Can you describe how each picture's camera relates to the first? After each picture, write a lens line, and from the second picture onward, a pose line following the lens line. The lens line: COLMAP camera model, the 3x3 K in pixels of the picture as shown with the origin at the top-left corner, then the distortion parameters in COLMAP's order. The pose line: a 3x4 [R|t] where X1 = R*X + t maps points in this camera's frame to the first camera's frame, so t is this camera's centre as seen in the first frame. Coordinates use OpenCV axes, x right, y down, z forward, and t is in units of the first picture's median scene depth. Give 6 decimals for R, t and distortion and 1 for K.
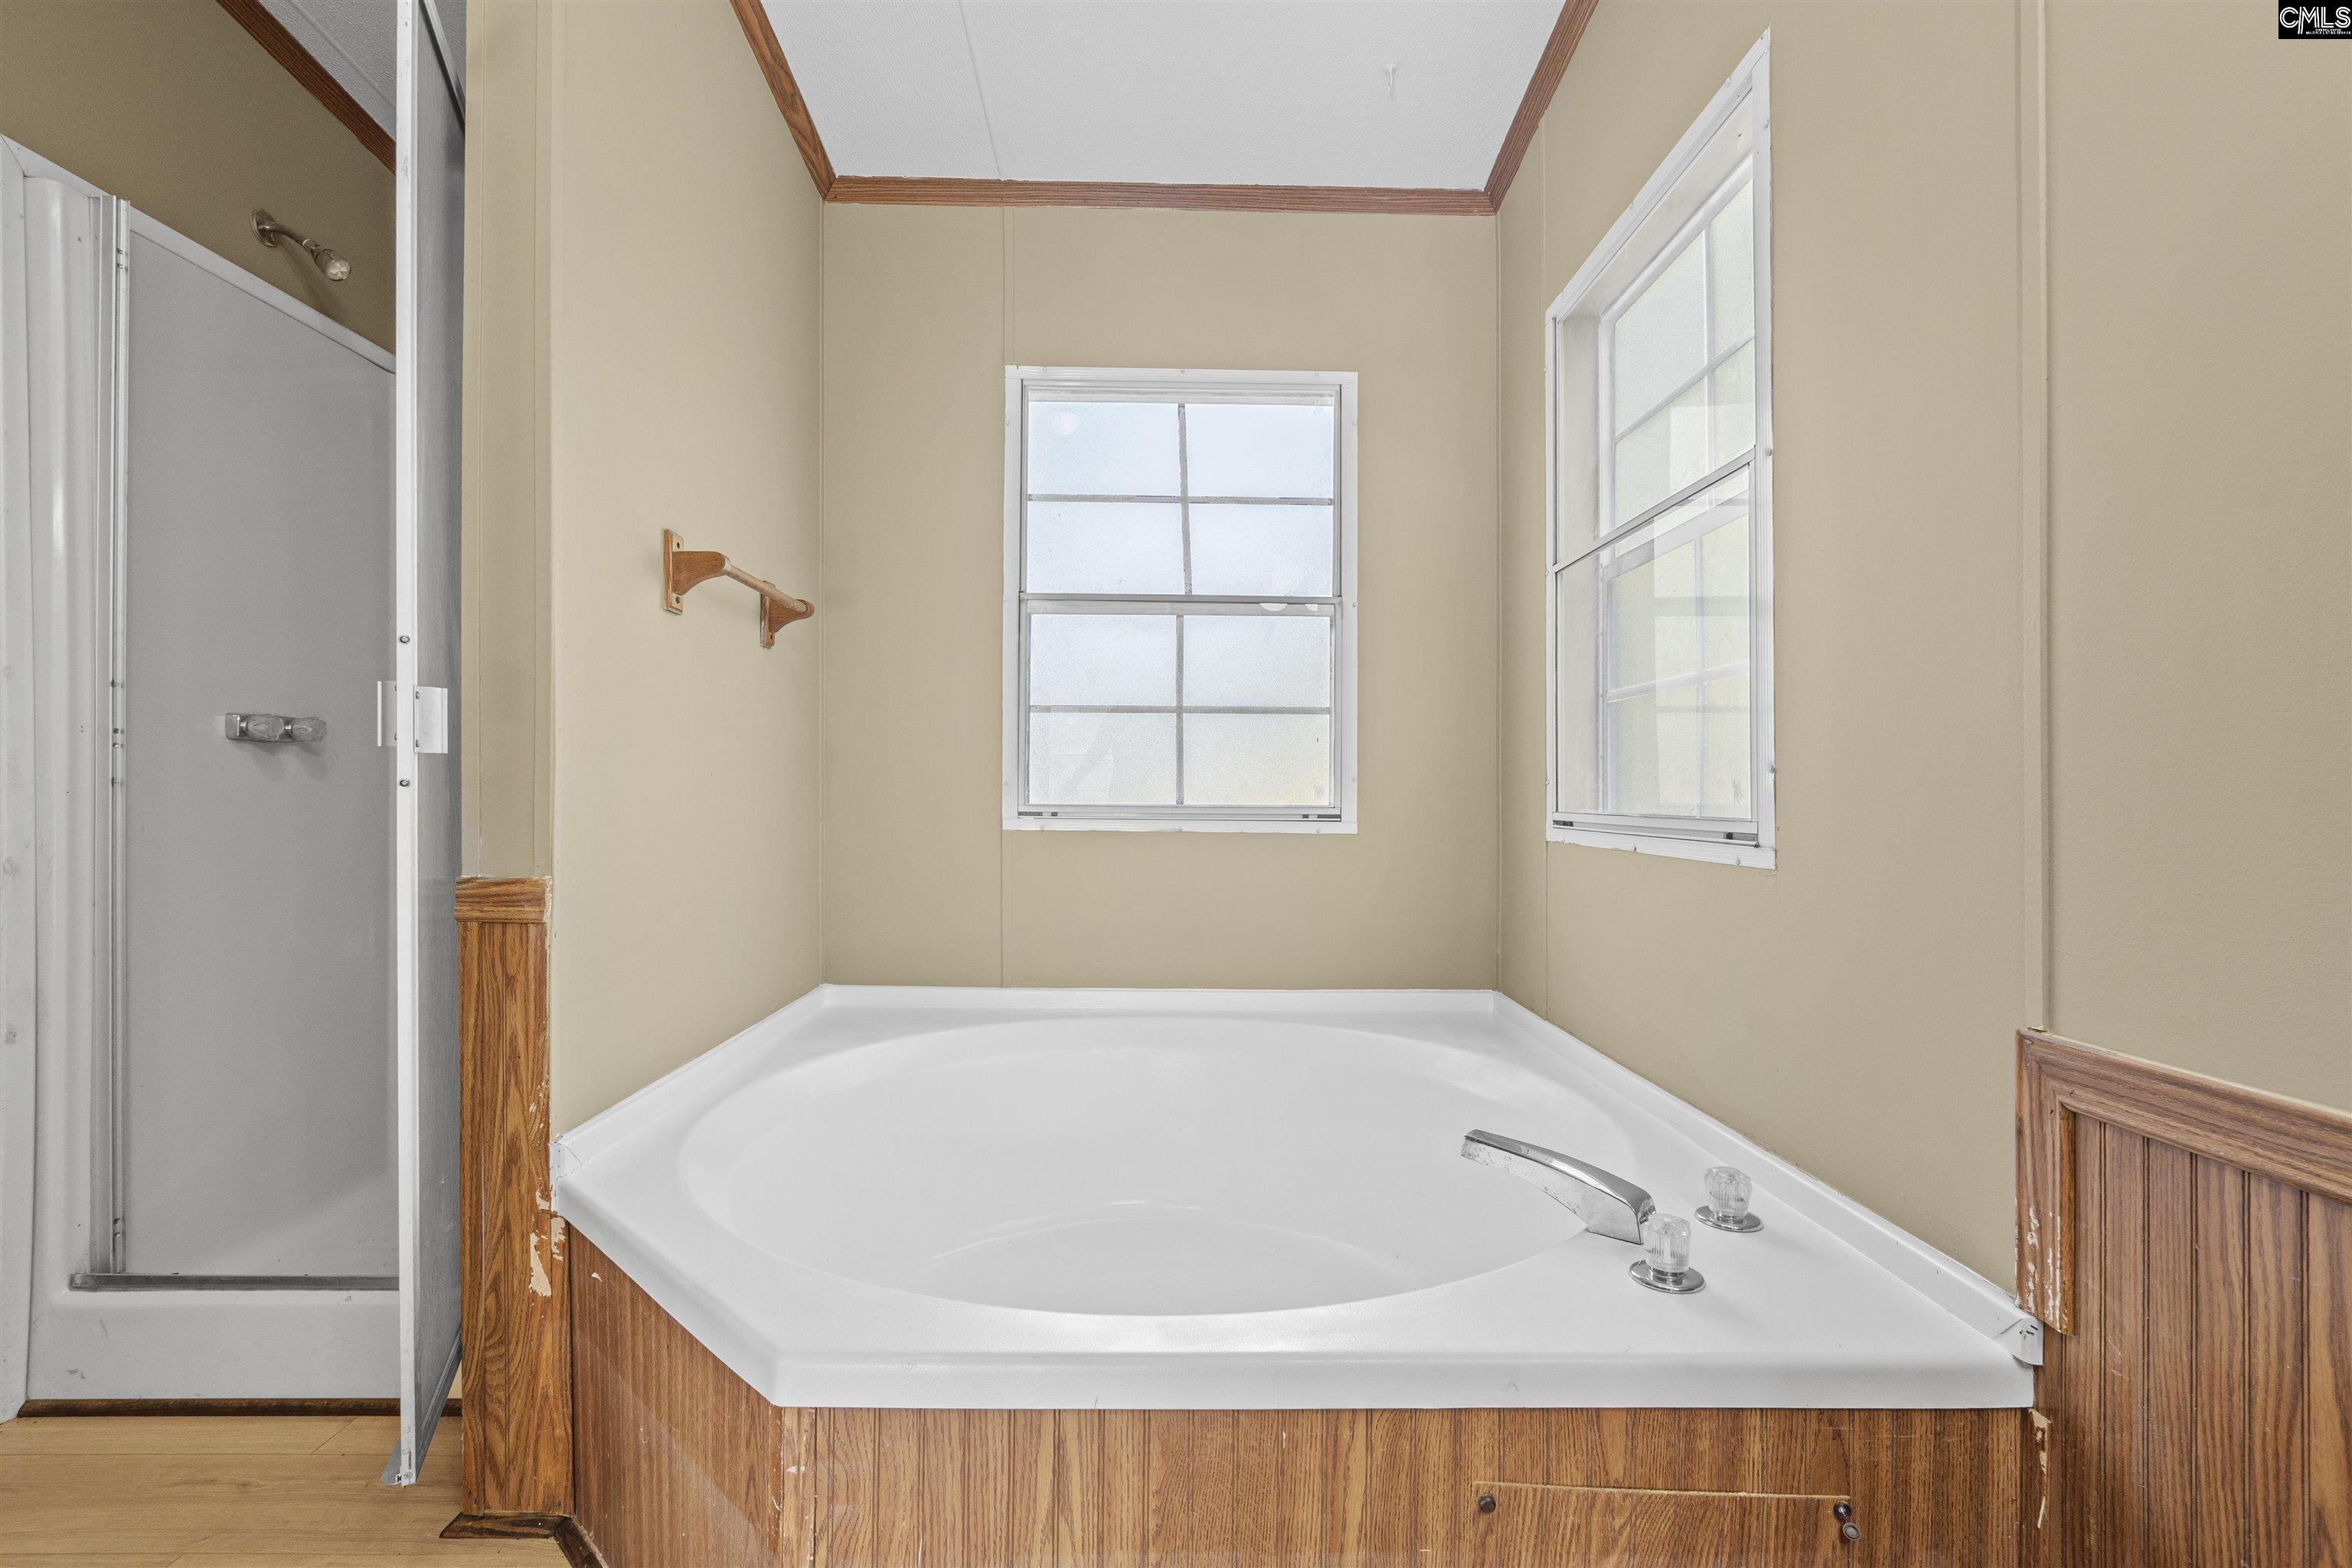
lens RADIAL K [[1083.2, 0, 1184.0], [0, 1083.2, 785.2], [0, 0, 1]] dist [-0.012803, 0.001514]
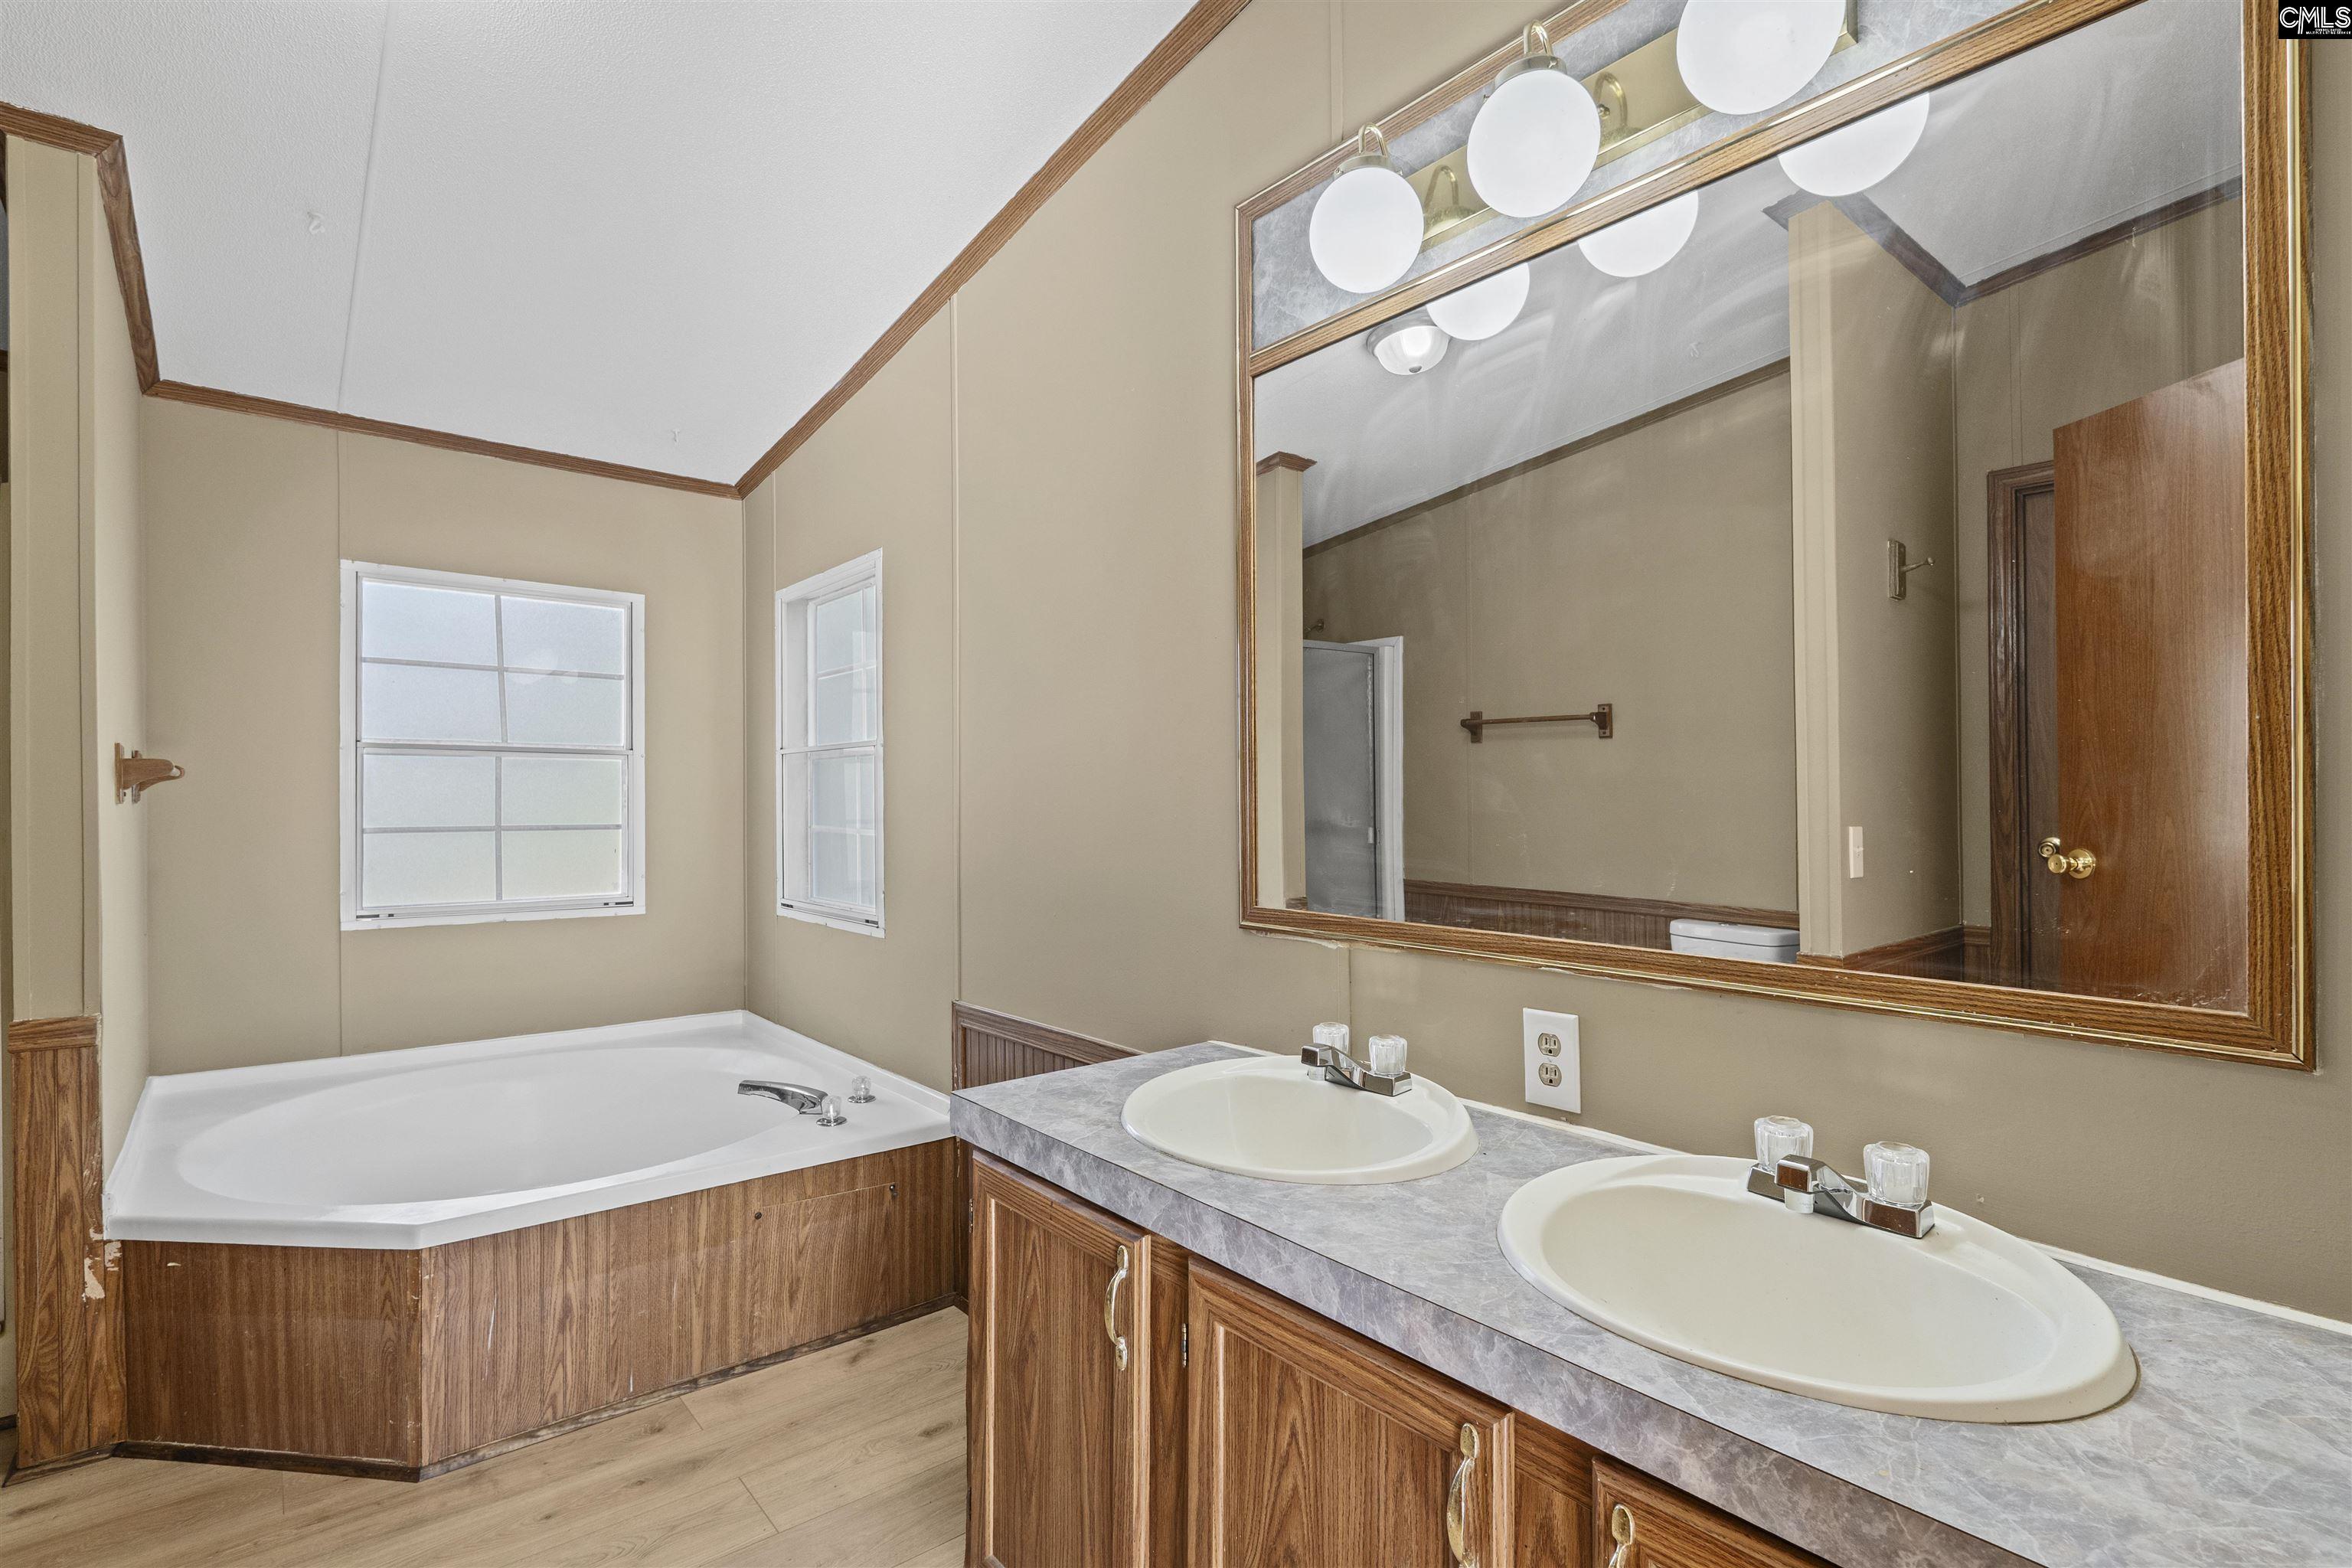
lens RADIAL K [[1083.2, 0, 1182.1], [0, 1083.2, 796.8], [0, 0, 1]] dist [-0.012803, 0.001514]
pose [[0.772973, -0.002688, 0.634434, -0.373460], [0.001025, 0.999995, 0.002987, -0.214556], [-0.634439, -0.001659, 0.772972, -1.069484]]
